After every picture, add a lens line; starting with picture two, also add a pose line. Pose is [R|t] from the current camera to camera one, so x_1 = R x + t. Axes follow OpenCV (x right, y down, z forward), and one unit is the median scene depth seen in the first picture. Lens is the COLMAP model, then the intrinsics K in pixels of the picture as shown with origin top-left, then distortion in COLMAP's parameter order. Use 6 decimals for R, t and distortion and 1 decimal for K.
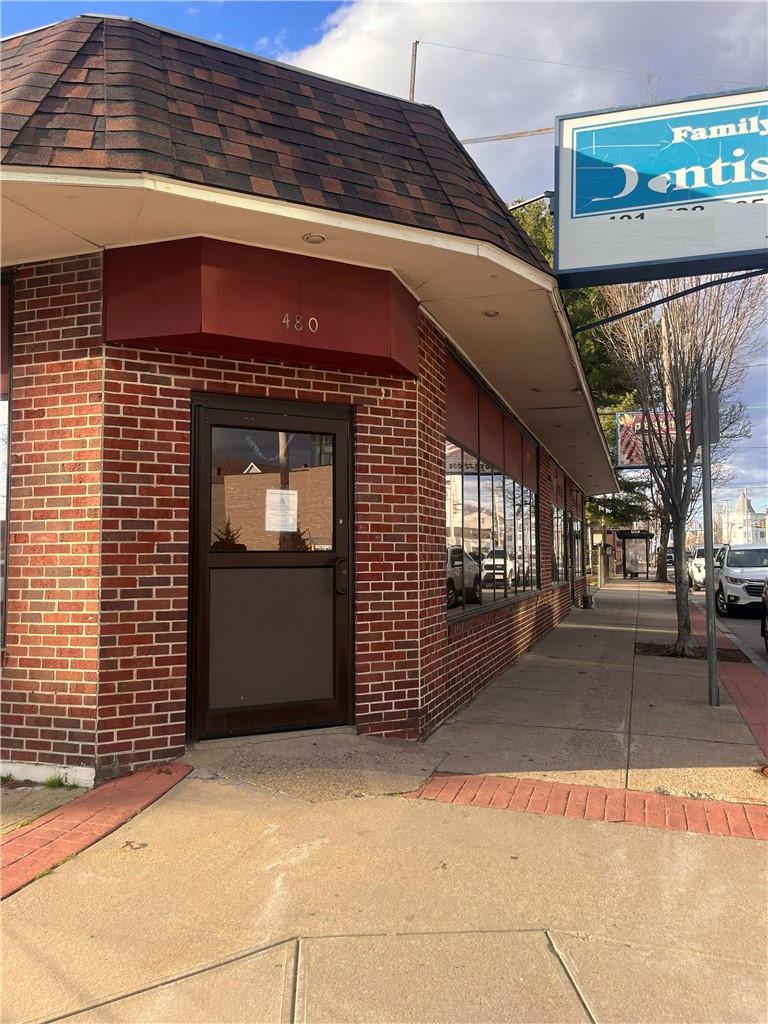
lens RADIAL K [[777.5, 0, 384.0], [0, 777.5, 512.0], [0, 0, 1]] dist [0.002739, 0.000173]
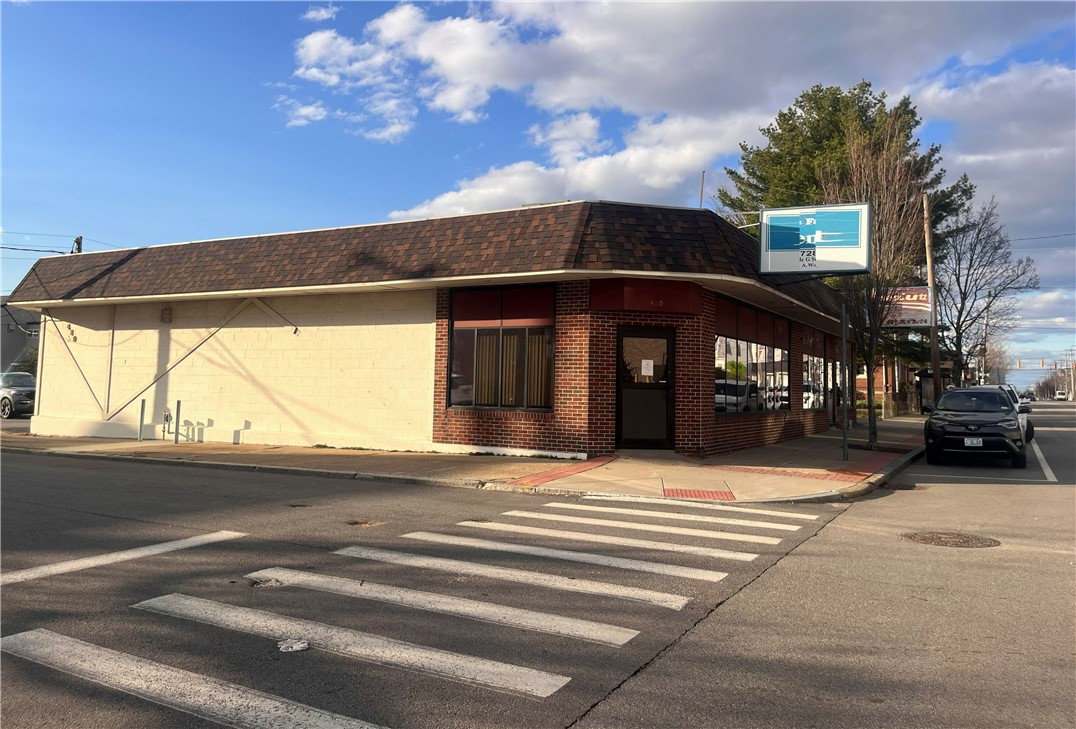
lens RADIAL K [[809.0, 0, 534.2], [0, 809.0, 319.8], [0, 0, 1]] dist [0.101453, -0.000656]
pose [[0.979410, 0.008590, -0.201697, 0.054055], [-0.013874, 0.999596, -0.024801, -0.102437], [0.201402, 0.027088, 0.979134, -2.047166]]
